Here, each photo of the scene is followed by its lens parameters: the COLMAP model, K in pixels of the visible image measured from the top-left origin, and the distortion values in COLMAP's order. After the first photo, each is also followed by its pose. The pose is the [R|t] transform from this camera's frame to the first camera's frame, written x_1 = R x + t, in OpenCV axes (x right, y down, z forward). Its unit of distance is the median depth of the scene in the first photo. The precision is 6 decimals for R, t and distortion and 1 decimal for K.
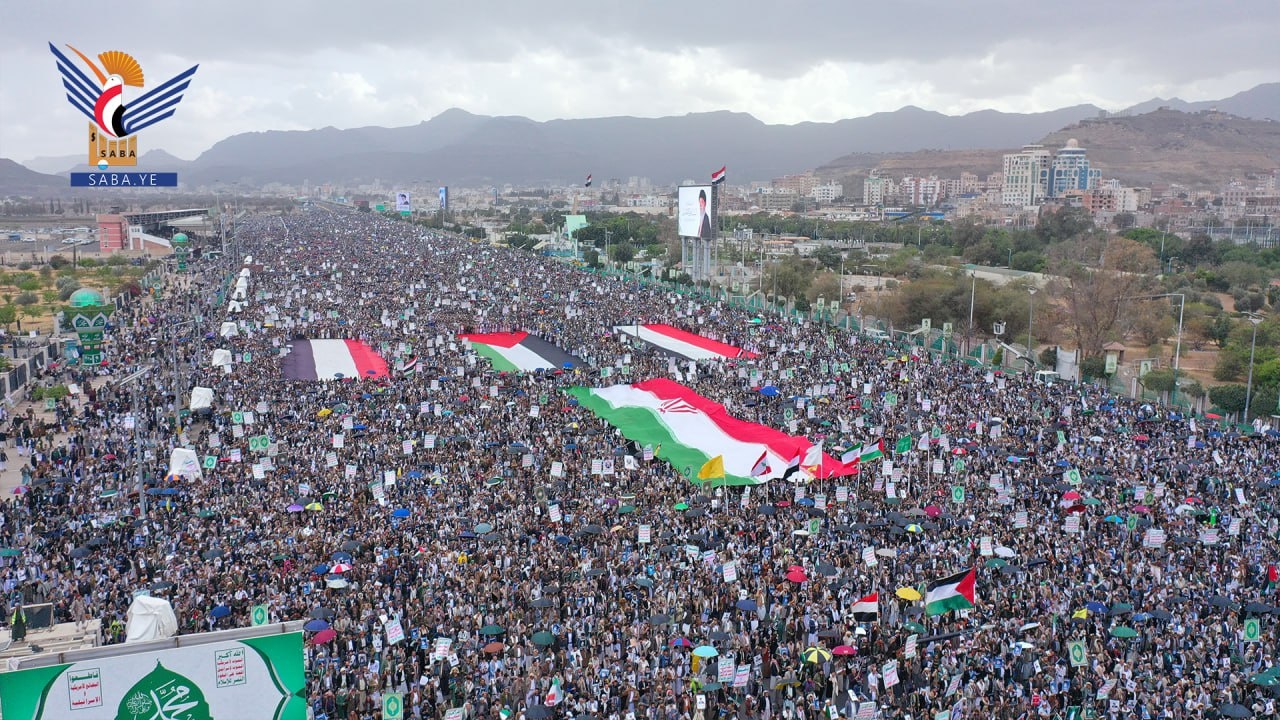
lens RADIAL K [[1013.5, 0, 641.4], [0, 1013.5, 359.5], [0, 0, 1]] dist [0.002412, 0.011051]
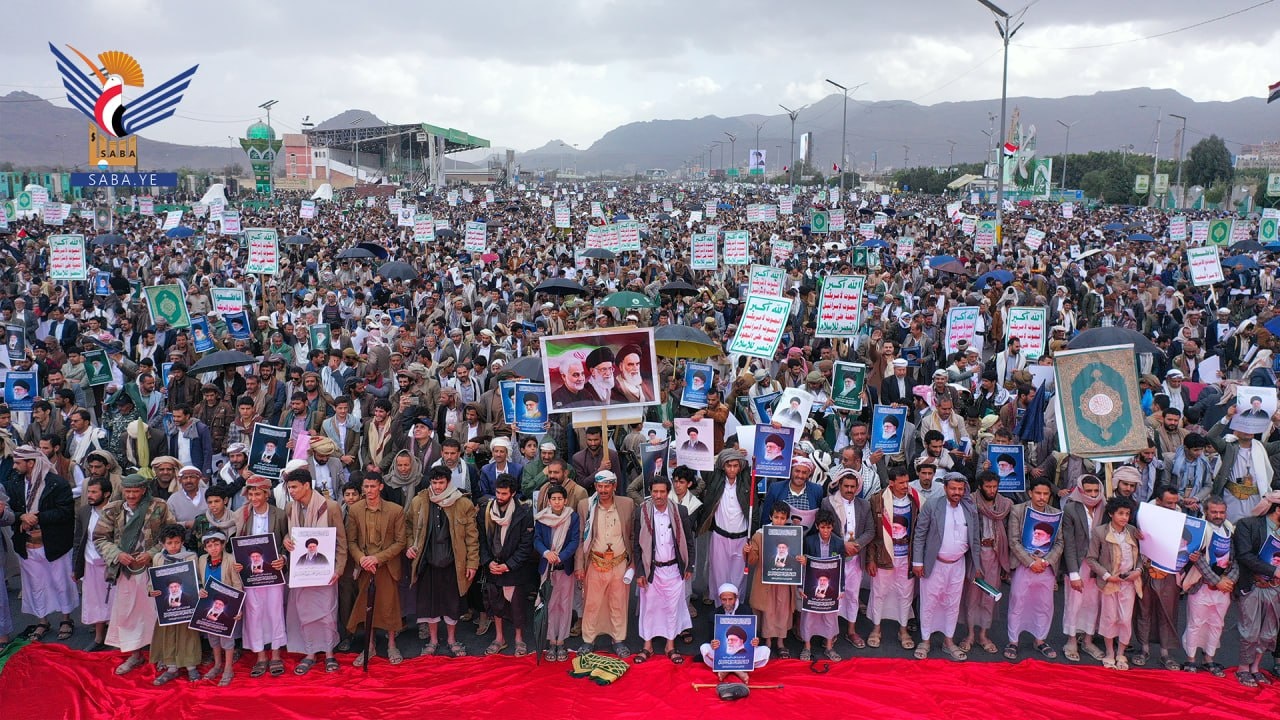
lens RADIAL K [[1013.5, 0, 637.7], [0, 1013.5, 363.4], [0, 0, 1]] dist [0.002412, 0.011051]
pose [[0.934182, 0.065337, -0.350763, -0.029078], [-0.060767, 0.997863, 0.024034, -0.008859], [0.351583, -0.001137, 0.936156, 0.194426]]
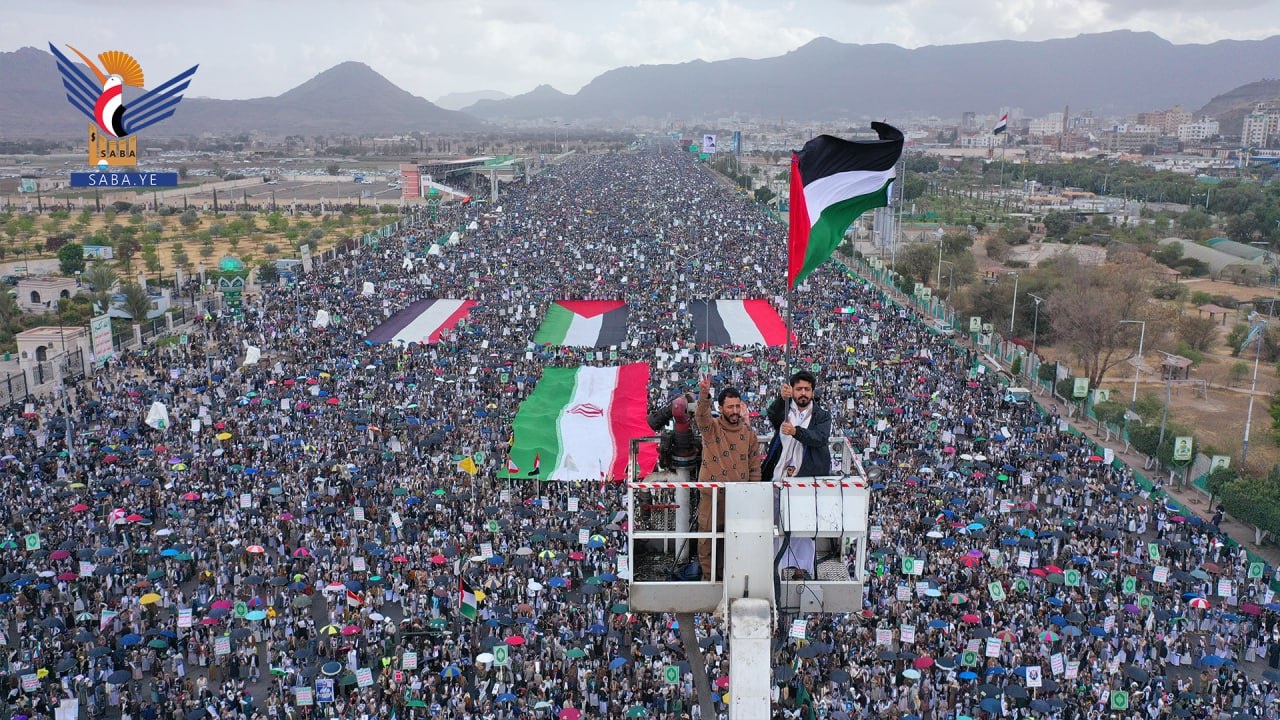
lens RADIAL K [[1013.5, 0, 637.9], [0, 1013.5, 362.5], [0, 0, 1]] dist [0.002412, 0.011051]
pose [[0.937959, 0.077697, -0.337929, 0.055403], [-0.054302, 0.995461, 0.078156, -0.009789], [0.342467, -0.054957, 0.937921, -0.002935]]
